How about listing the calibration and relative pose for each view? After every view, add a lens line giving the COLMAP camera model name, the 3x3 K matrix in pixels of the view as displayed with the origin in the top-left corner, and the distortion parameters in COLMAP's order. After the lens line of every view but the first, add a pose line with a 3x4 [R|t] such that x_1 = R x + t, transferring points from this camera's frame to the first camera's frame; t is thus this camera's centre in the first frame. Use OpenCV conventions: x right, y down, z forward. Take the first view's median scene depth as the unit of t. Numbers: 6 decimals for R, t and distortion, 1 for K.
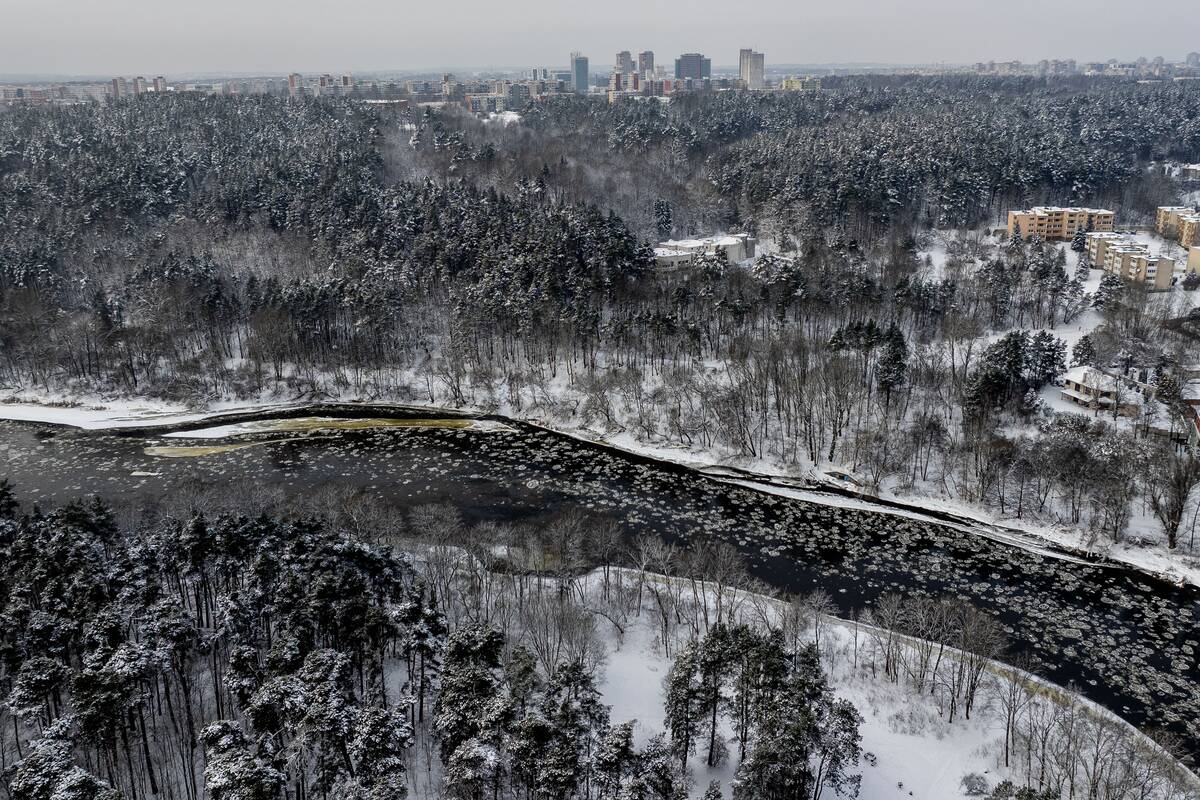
lens RADIAL K [[1017.9, 0, 635.2], [0, 1017.9, 391.8], [0, 0, 1]] dist [-0.020645, -0.006168]
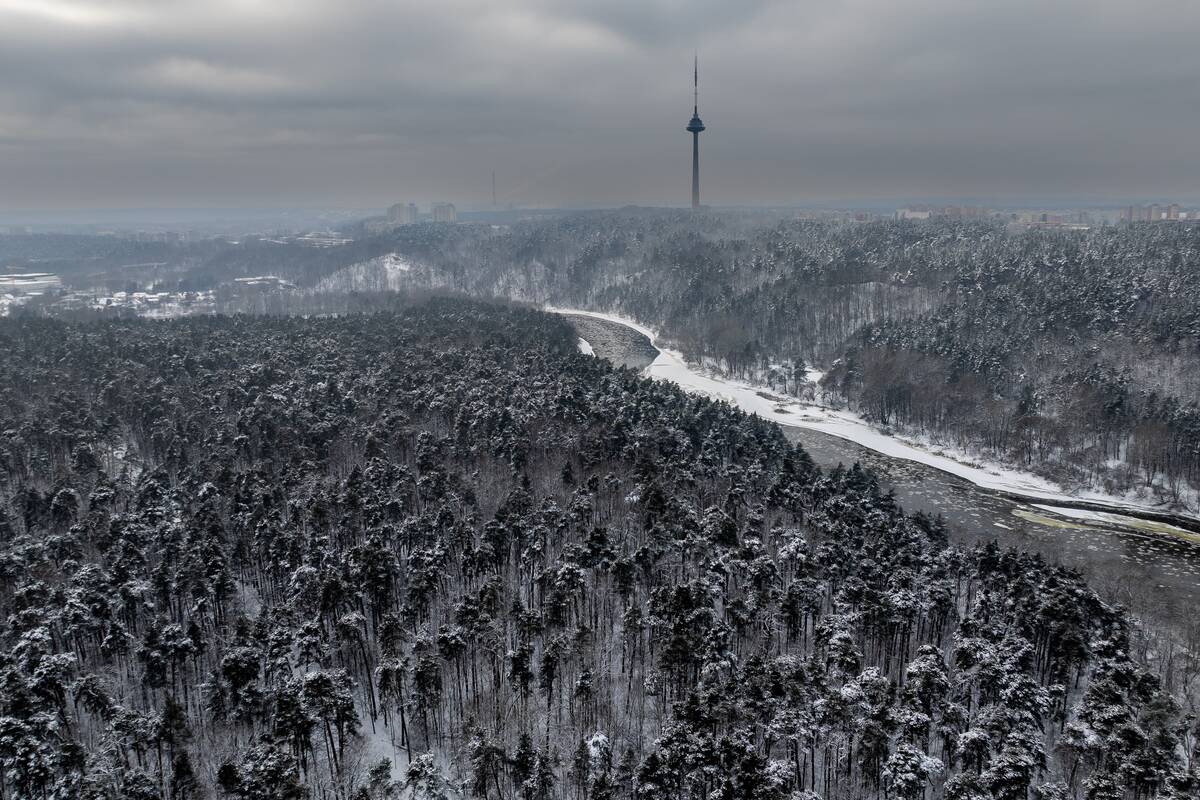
lens RADIAL K [[1003.5, 0, 600.0], [0, 1003.5, 400.0], [0, 0, 1]] dist [-0.023851, -0.017163]
pose [[0.573385, 0.162235, -0.803063, 0.170228], [-0.242836, 0.969806, 0.022536, 0.019050], [0.782471, 0.182091, 0.595468, -0.137793]]
